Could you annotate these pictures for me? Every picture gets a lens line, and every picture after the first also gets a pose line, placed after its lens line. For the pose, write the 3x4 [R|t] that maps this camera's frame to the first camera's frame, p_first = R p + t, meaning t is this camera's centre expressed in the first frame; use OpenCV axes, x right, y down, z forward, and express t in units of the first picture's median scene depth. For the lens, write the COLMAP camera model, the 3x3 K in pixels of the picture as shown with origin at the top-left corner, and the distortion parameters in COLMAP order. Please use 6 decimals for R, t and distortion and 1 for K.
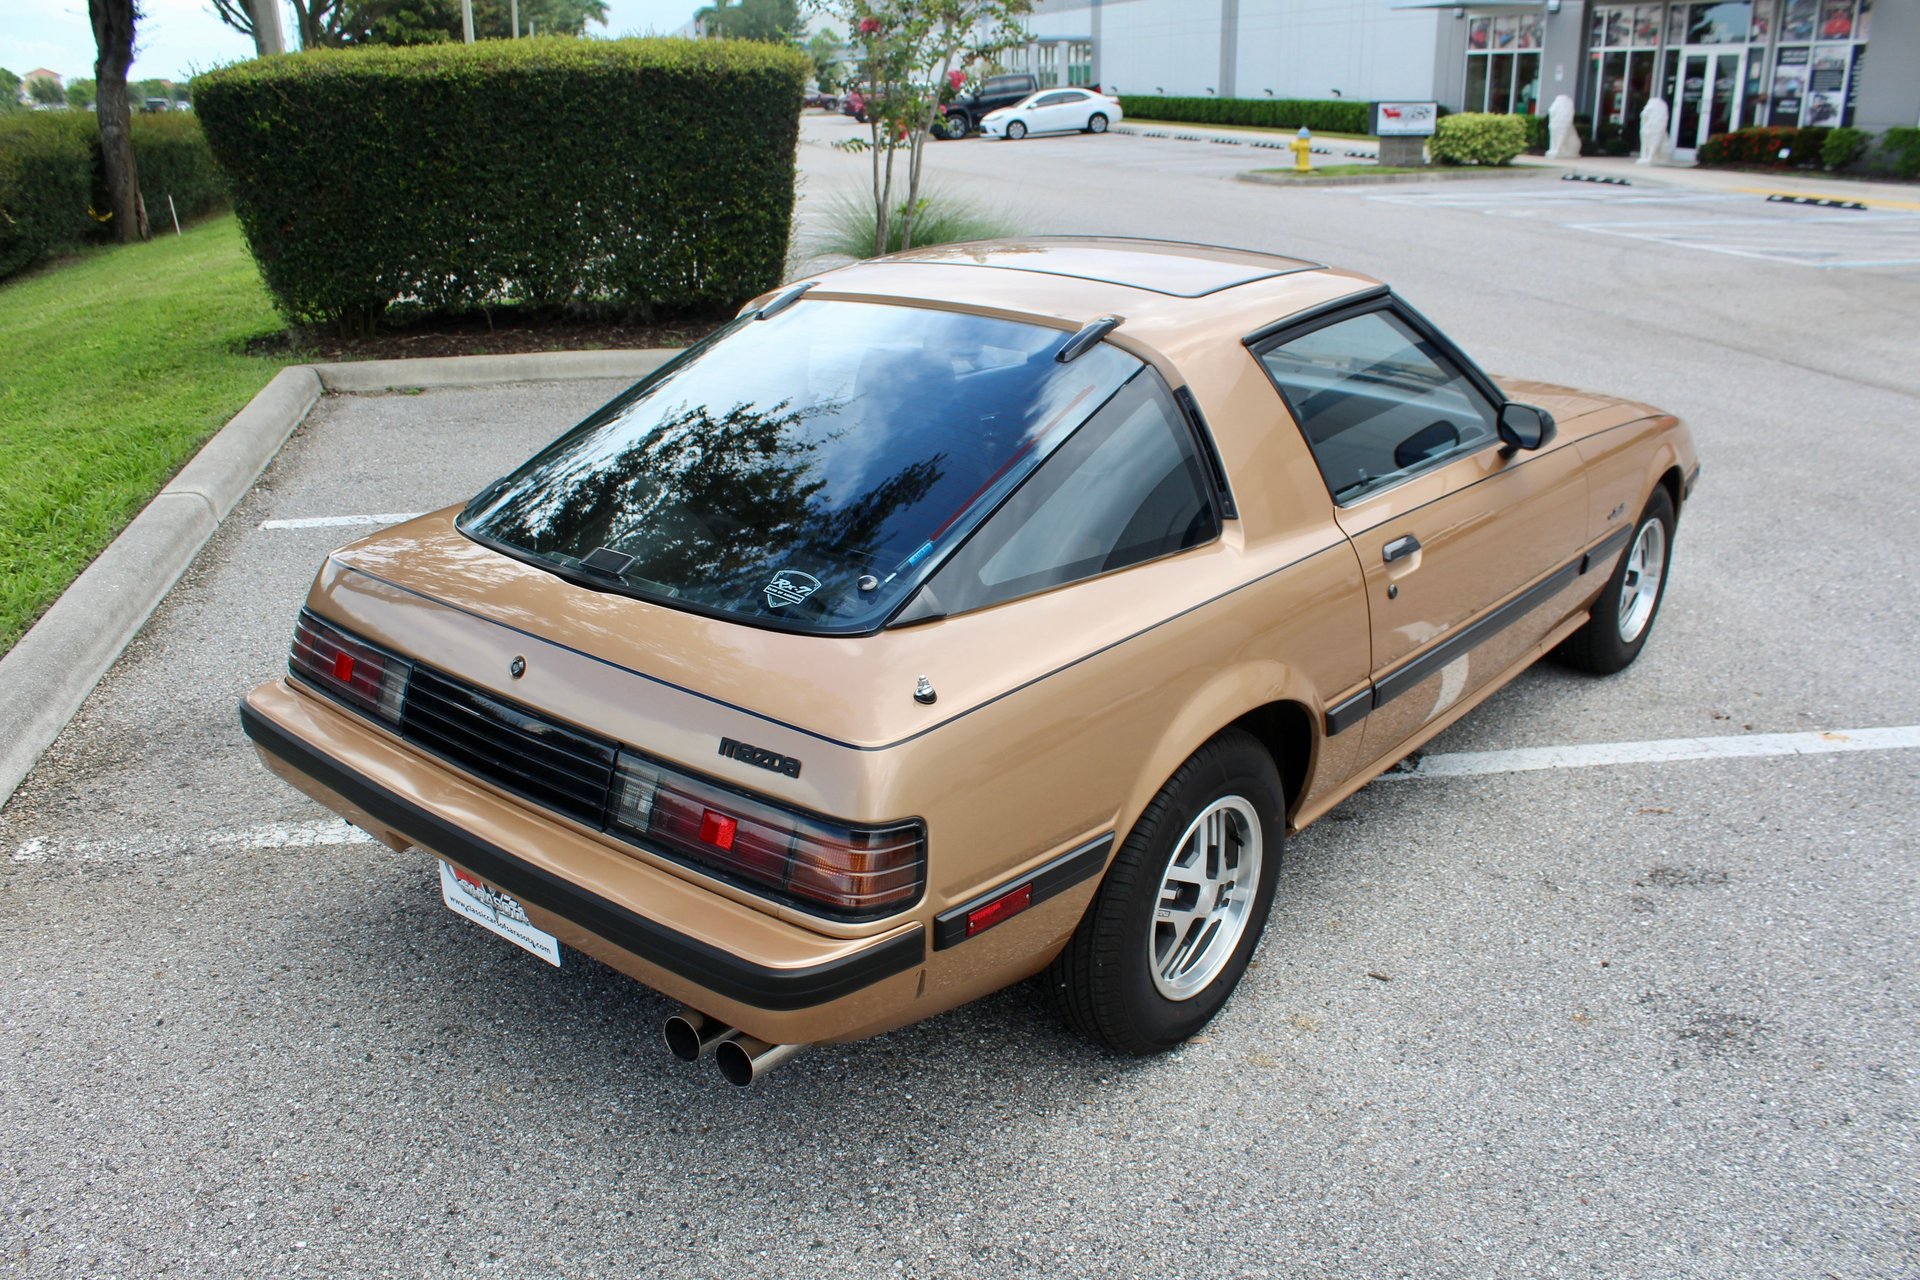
lens RADIAL K [[1602.8, 0, 959.9], [0, 1602.8, 646.8], [0, 0, 1]] dist [-0.169244, 0.151823]
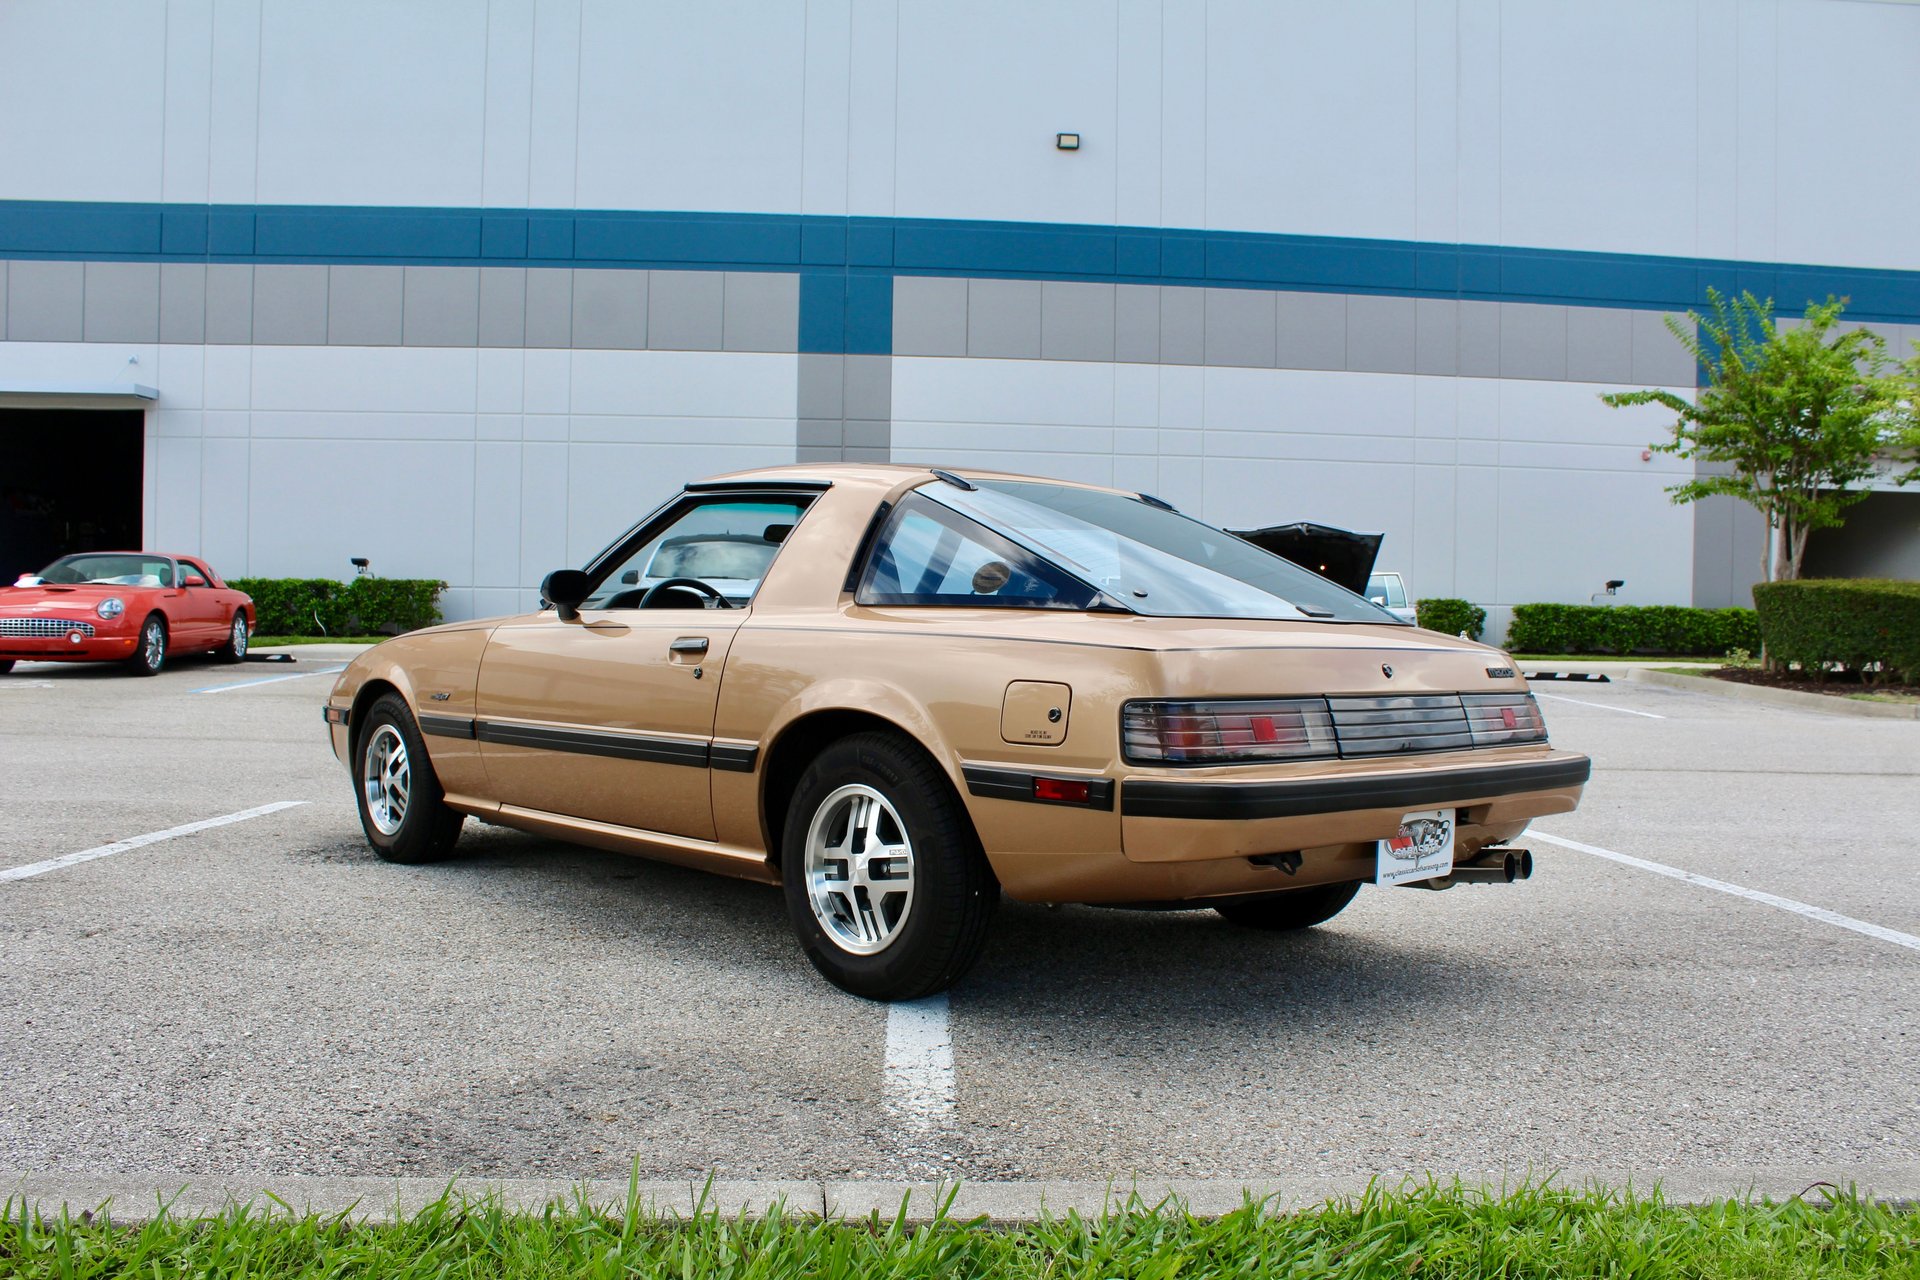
lens RADIAL K [[1605.8, 0, 959.5], [0, 1605.8, 645.5], [0, 0, 1]] dist [-0.170832, 0.155334]
pose [[0.140680, -0.013461, 0.989964, -0.511755], [0.318659, 0.947315, -0.032402, -0.024703], [-0.937372, 0.320019, 0.137558, 0.347056]]
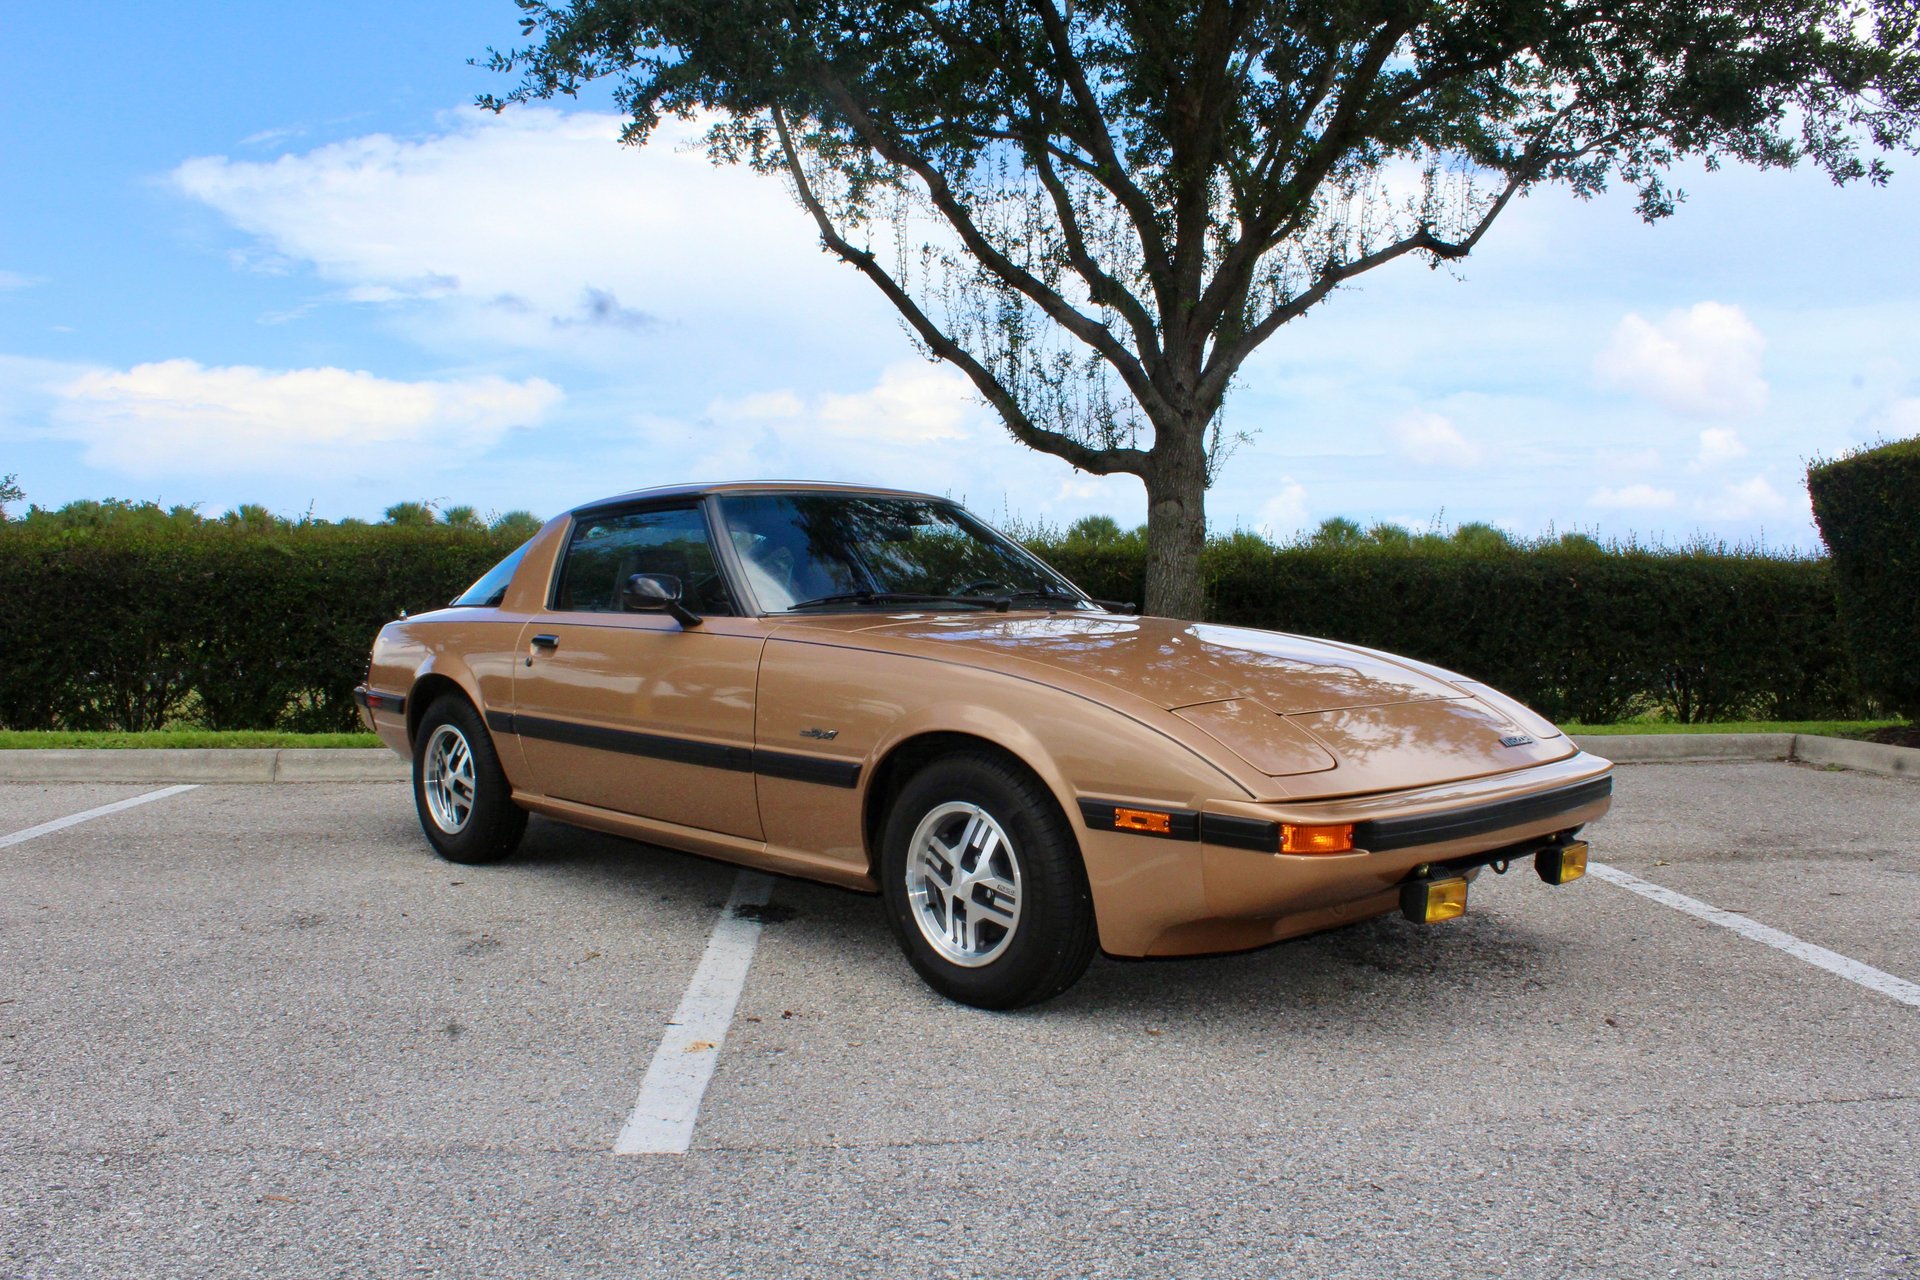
lens RADIAL K [[1629.6, 0, 960.0], [0, 1629.6, 640.0], [0, 0, 1]] dist [-0.171172, 0.148871]
pose [[-0.115634, 0.020507, -0.993080, 0.680480], [-0.343706, 0.937199, 0.059374, -0.111747], [0.931931, 0.348193, -0.101324, 0.577798]]
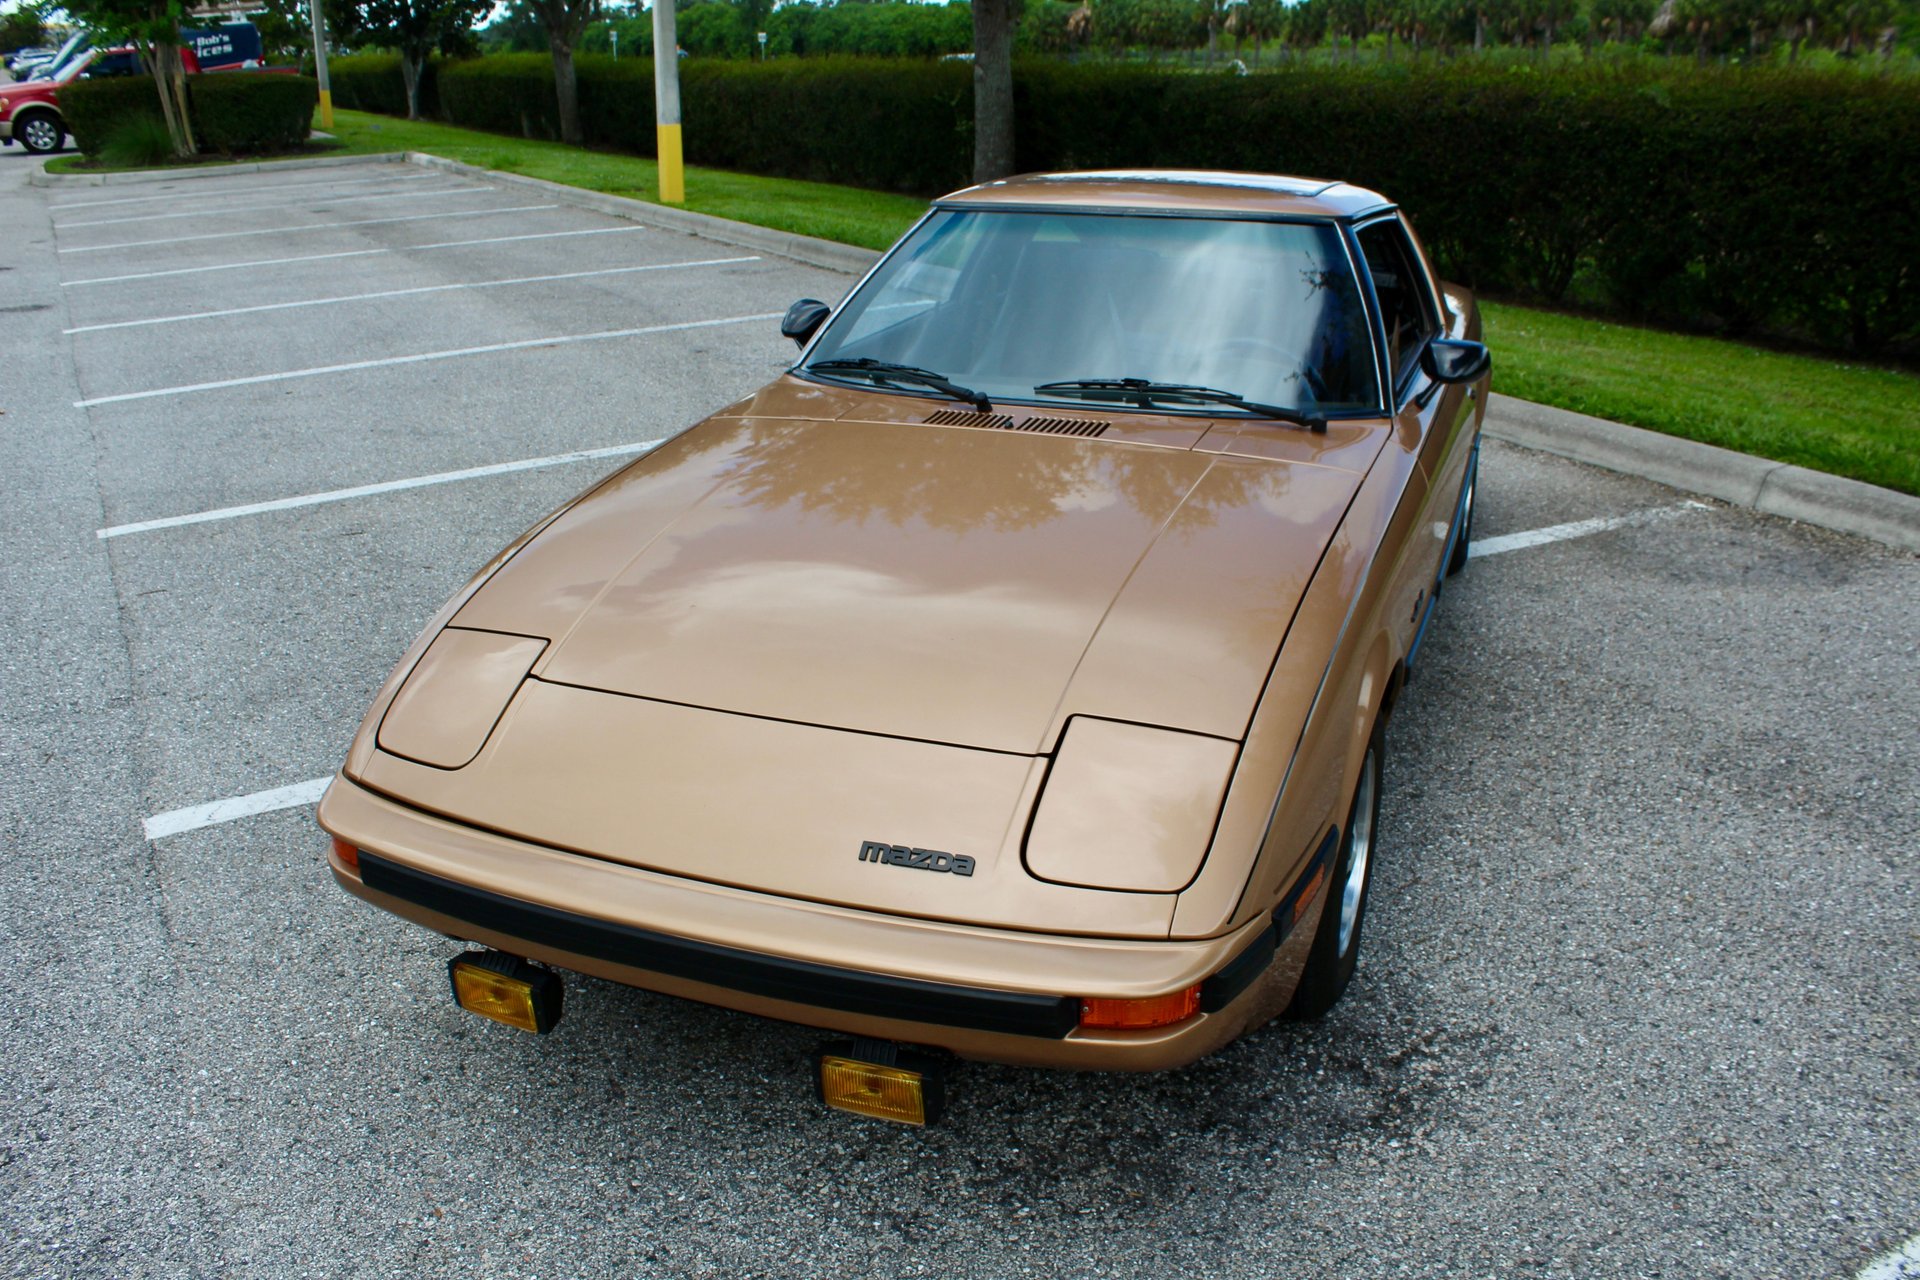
lens RADIAL K [[1598.9, 0, 962.2], [0, 1598.9, 645.6], [0, 0, 1]] dist [-0.168611, 0.148943]
pose [[-0.953805, 0.111772, -0.278861, 0.257687], [-0.099012, 0.759408, 0.643037, -0.308017], [0.283643, 0.640942, -0.713260, 0.858490]]
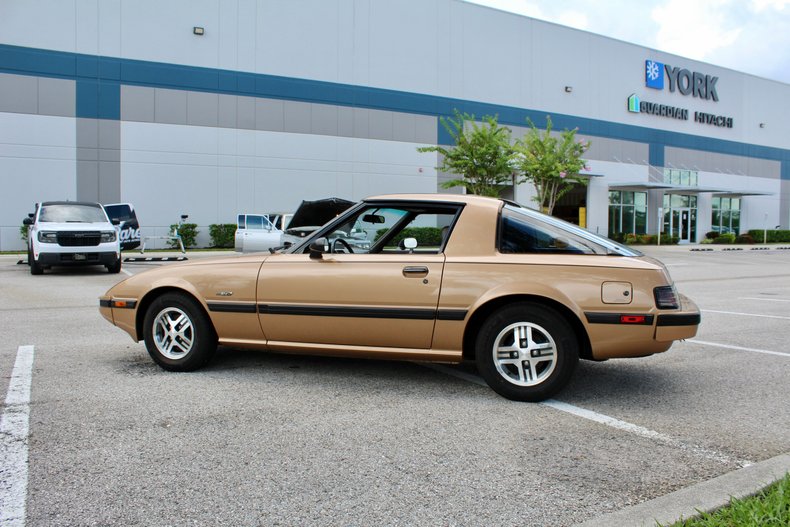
lens RADIAL K [[660.7, 0, 394.8], [0, 660.7, 265.8], [0, 0, 1]] dist [-0.170832, 0.155334]
pose [[-0.314610, -0.047047, 0.948055, -0.499819], [0.318852, 0.935499, 0.152234, -0.147071], [-0.894066, 0.350184, -0.279316, 0.636286]]
